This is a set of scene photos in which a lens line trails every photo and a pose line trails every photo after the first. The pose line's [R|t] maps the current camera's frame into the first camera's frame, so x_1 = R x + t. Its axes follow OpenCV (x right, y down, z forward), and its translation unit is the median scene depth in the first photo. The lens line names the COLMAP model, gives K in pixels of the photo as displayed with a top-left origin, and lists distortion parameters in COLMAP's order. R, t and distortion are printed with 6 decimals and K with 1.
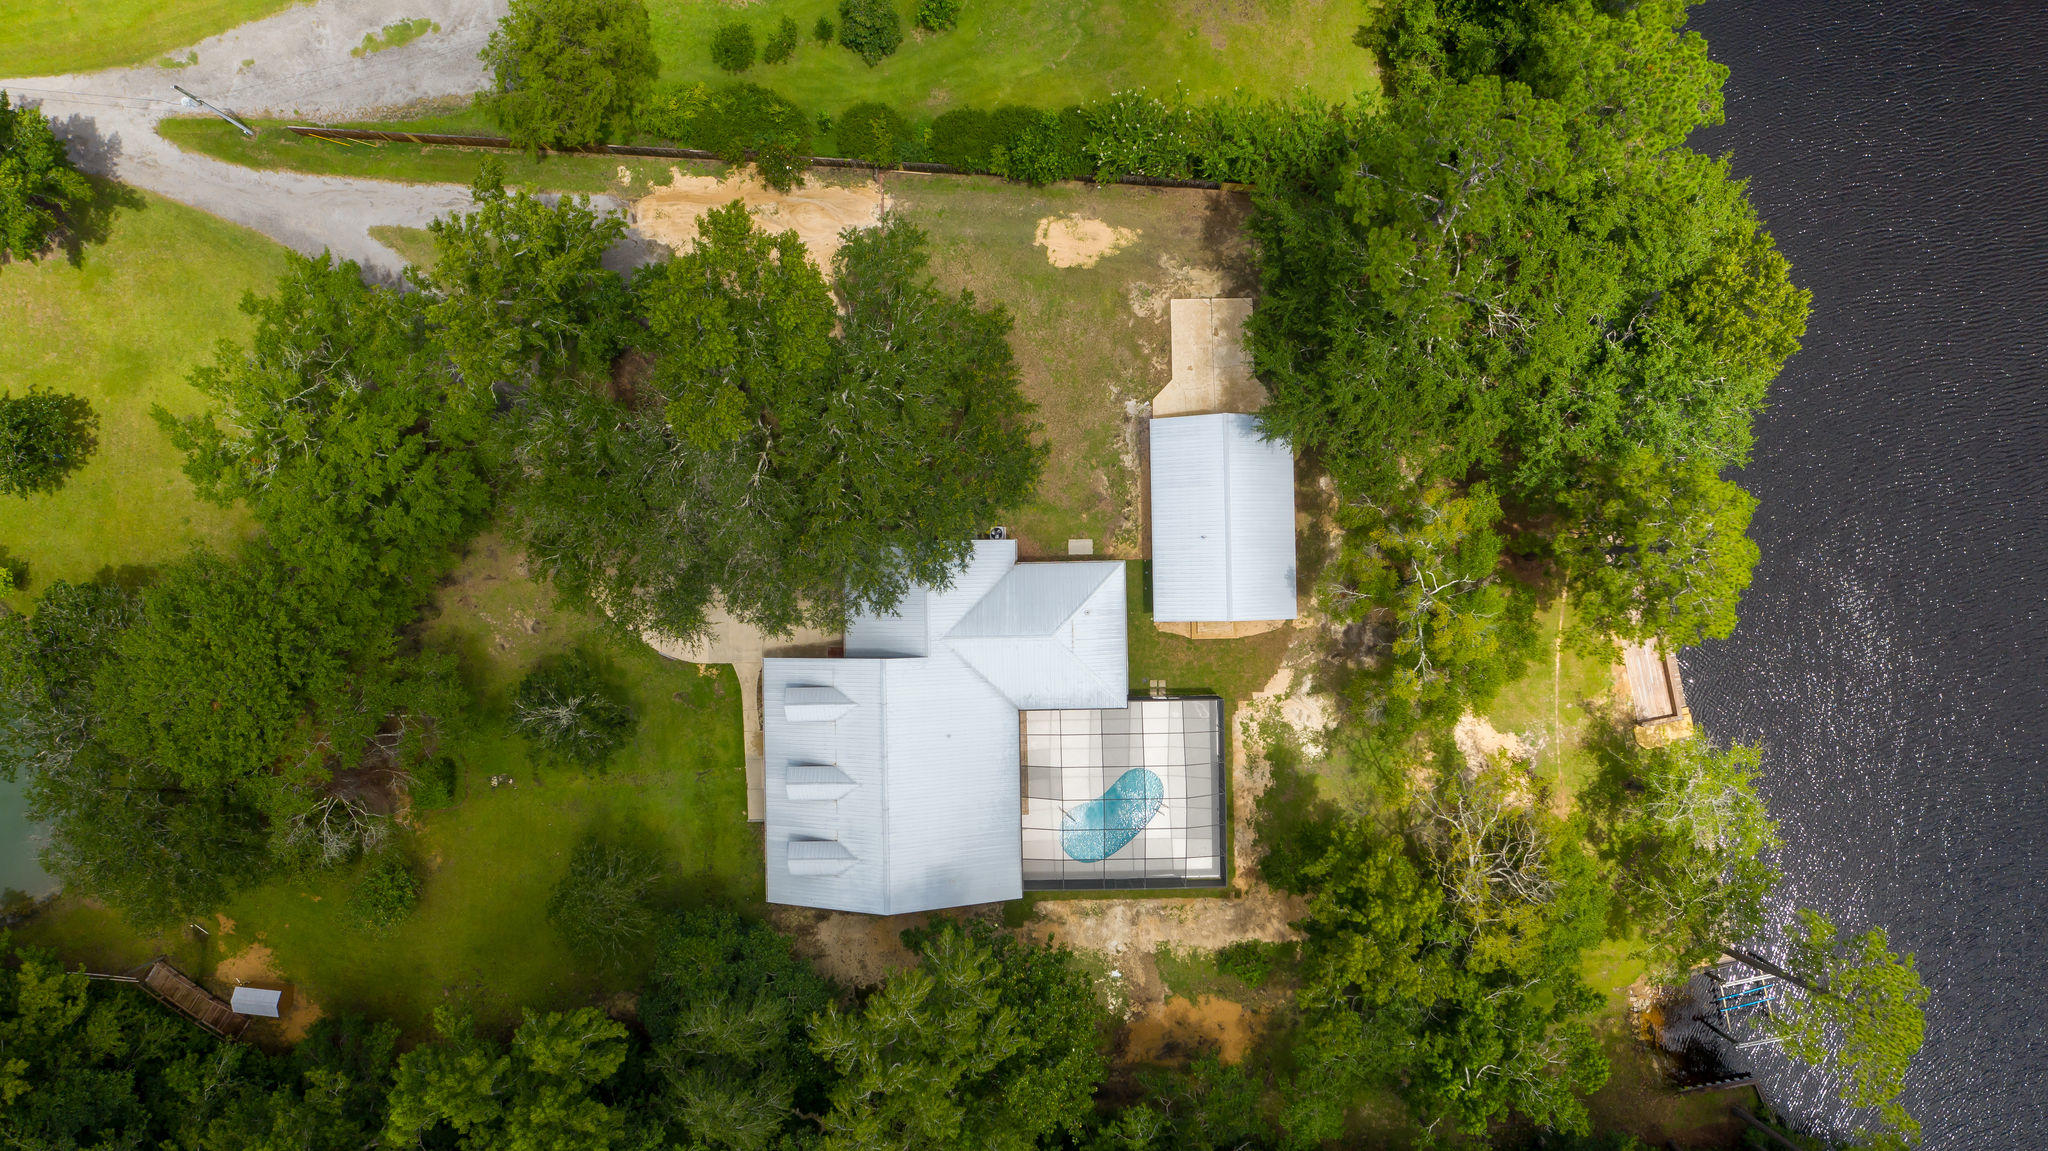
lens RADIAL K [[1627.0, 0, 1024.0], [0, 1627.0, 575.5], [0, 0, 1]] dist [-0.022886, 0.008618]
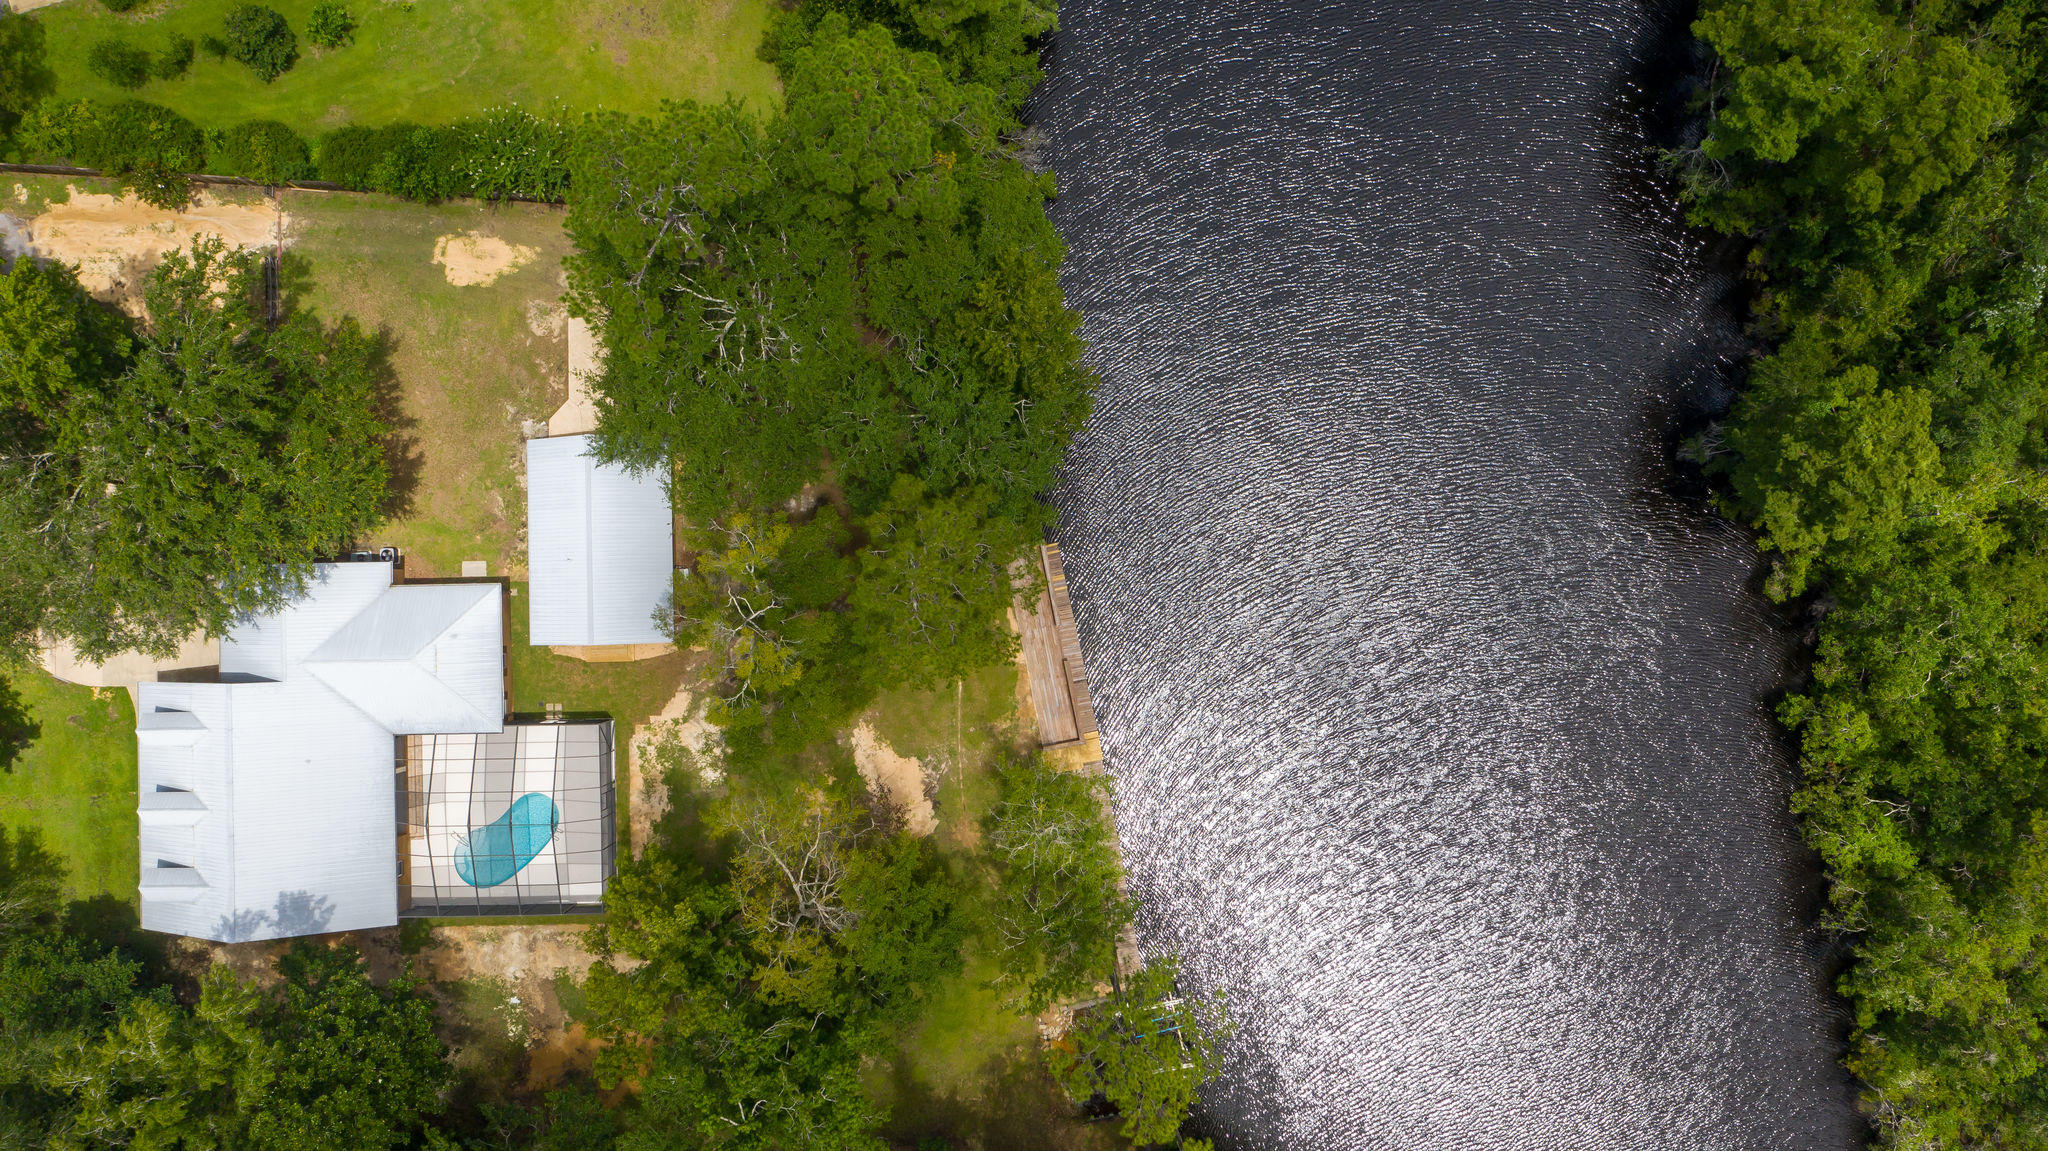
lens RADIAL K [[1627.0, 0, 1024.0], [0, 1627.0, 575.5], [0, 0, 1]] dist [-0.022886, 0.008618]
pose [[0.999964, -0.000398, 0.008477, 0.358758], [0.000393, 1.000000, 0.000543, -0.013860], [-0.008477, -0.000540, 0.999964, 0.011227]]
